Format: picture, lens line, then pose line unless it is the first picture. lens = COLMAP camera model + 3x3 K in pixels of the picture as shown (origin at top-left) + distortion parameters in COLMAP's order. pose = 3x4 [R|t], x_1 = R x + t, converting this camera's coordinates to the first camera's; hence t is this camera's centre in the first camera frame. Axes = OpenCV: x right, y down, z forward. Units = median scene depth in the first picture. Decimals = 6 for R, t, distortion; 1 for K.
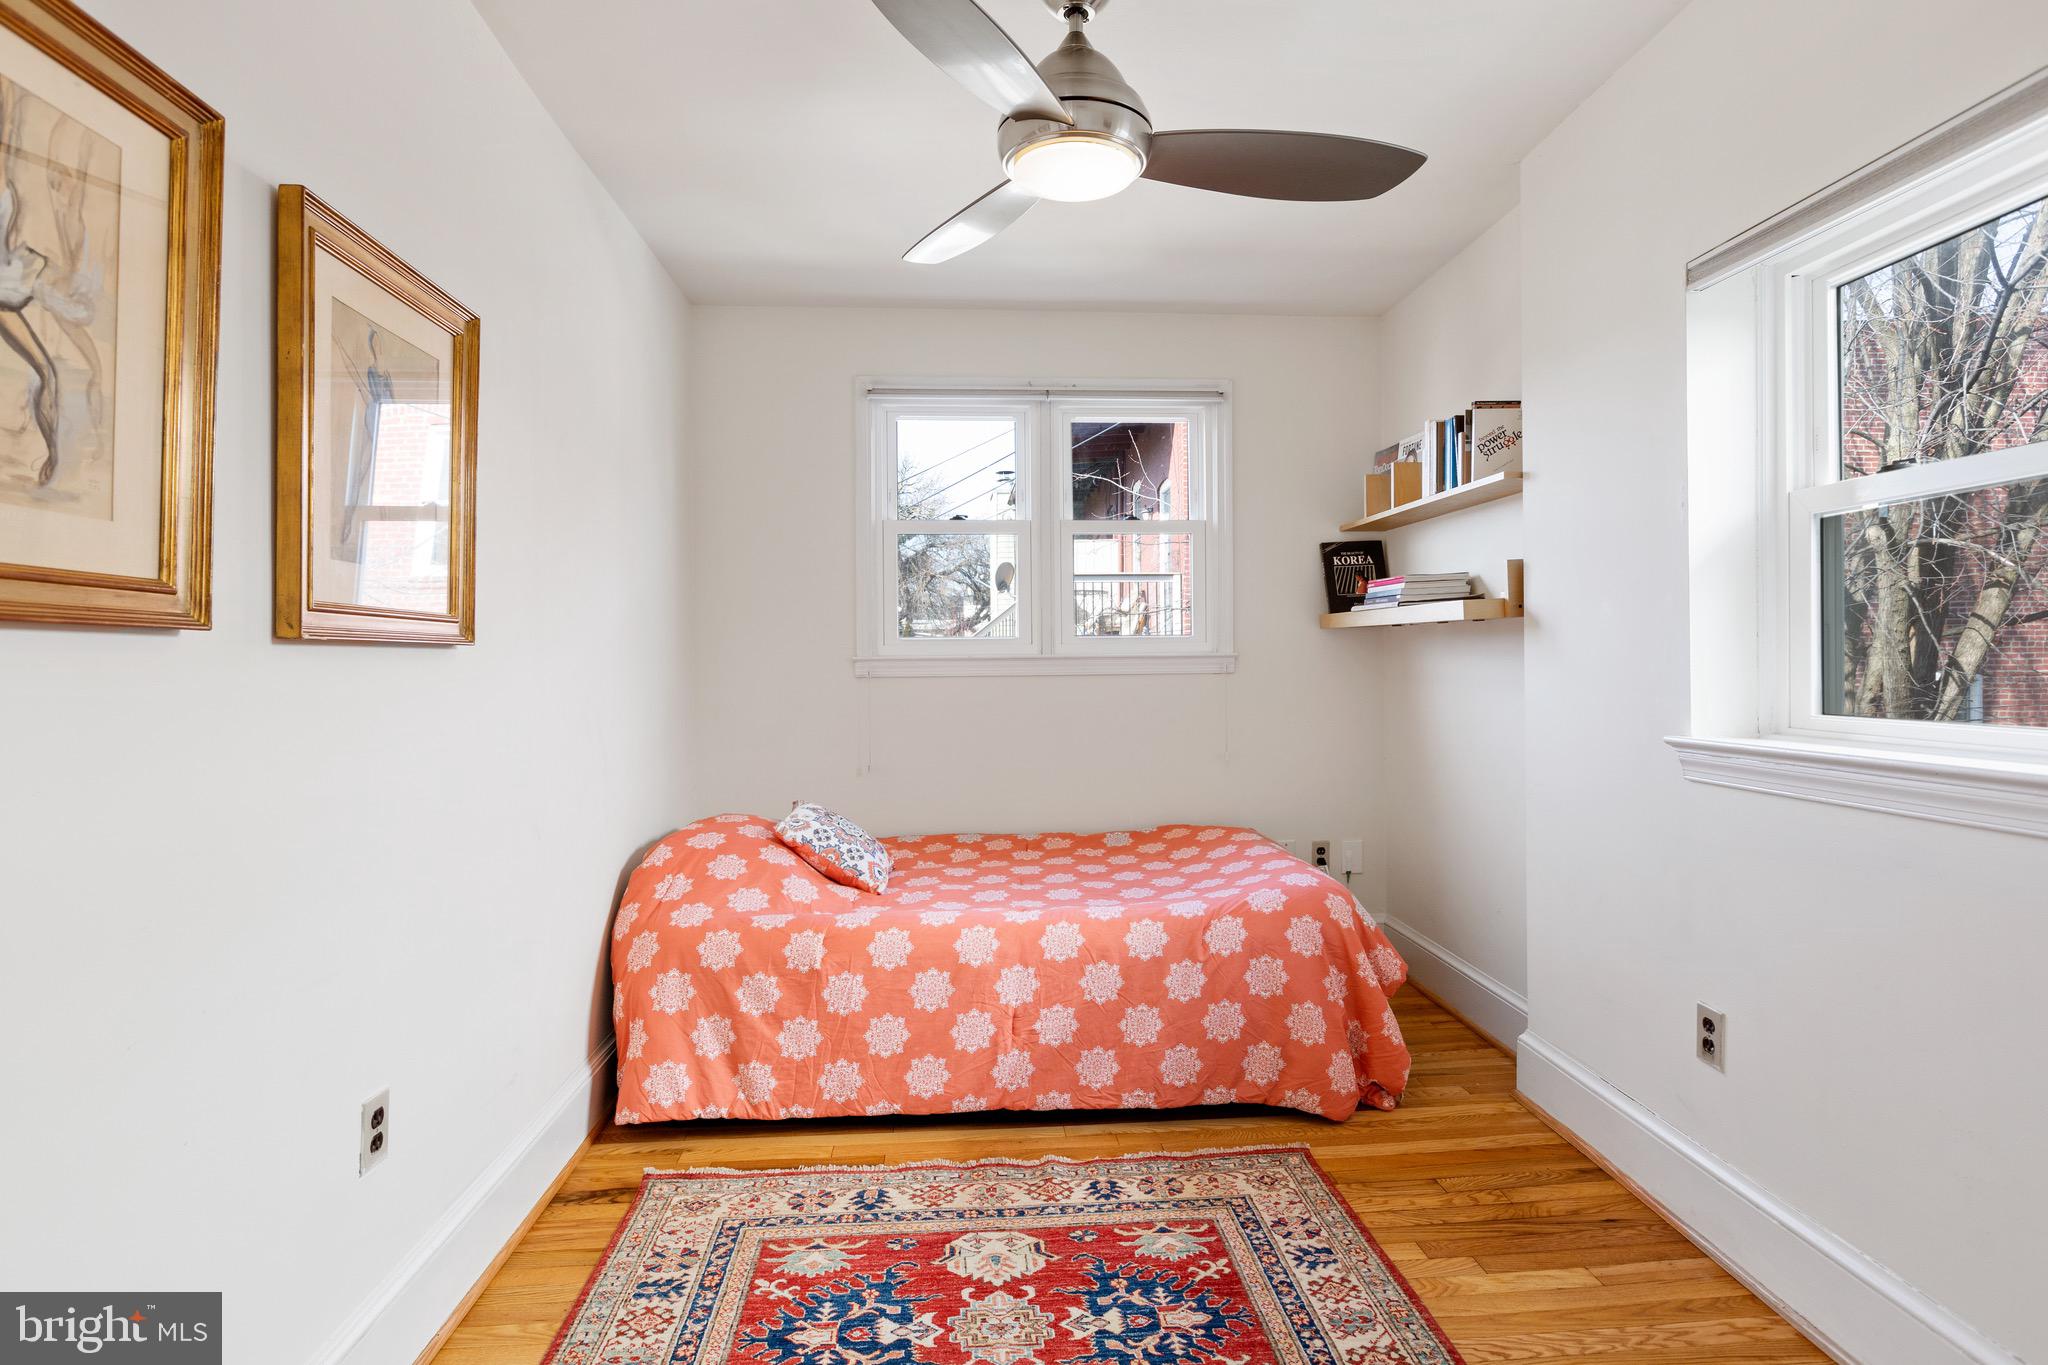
lens RADIAL K [[1041.8, 0, 1039.6], [0, 1041.8, 672.2], [0, 0, 1]] dist [-0.000420, -0.001818]
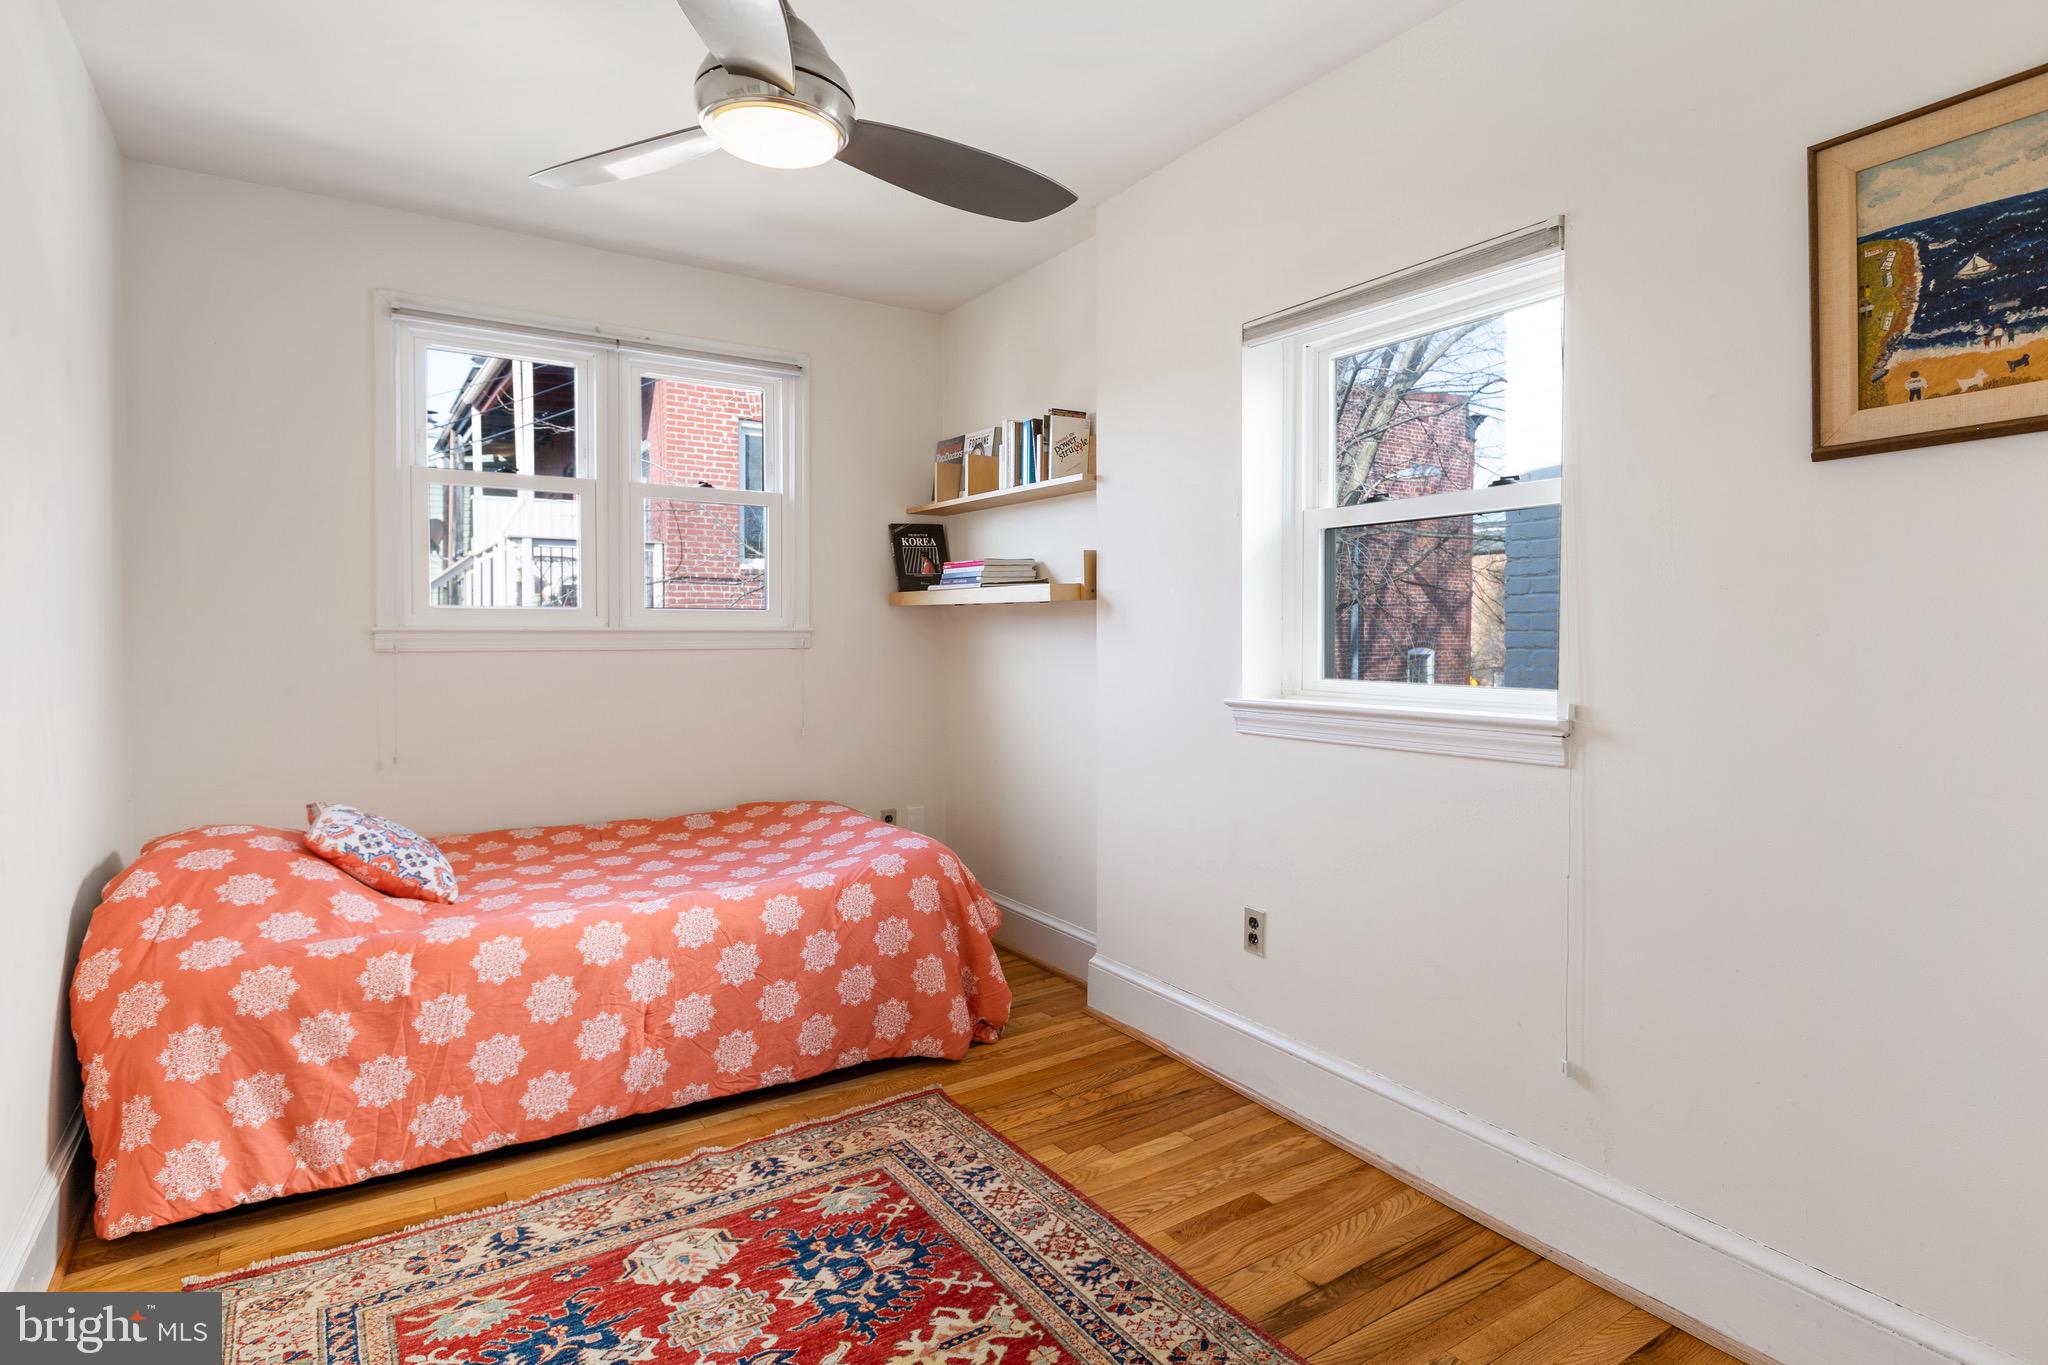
lens RADIAL K [[1041.8, 0, 1081.5], [0, 1041.8, 663.6], [0, 0, 1]] dist [-0.000420, -0.001818]
pose [[0.867498, -0.004638, 0.497418, -0.156686], [-0.002492, 0.999903, 0.013669, 0.002312], [-0.497434, -0.013097, 0.867403, -0.003198]]
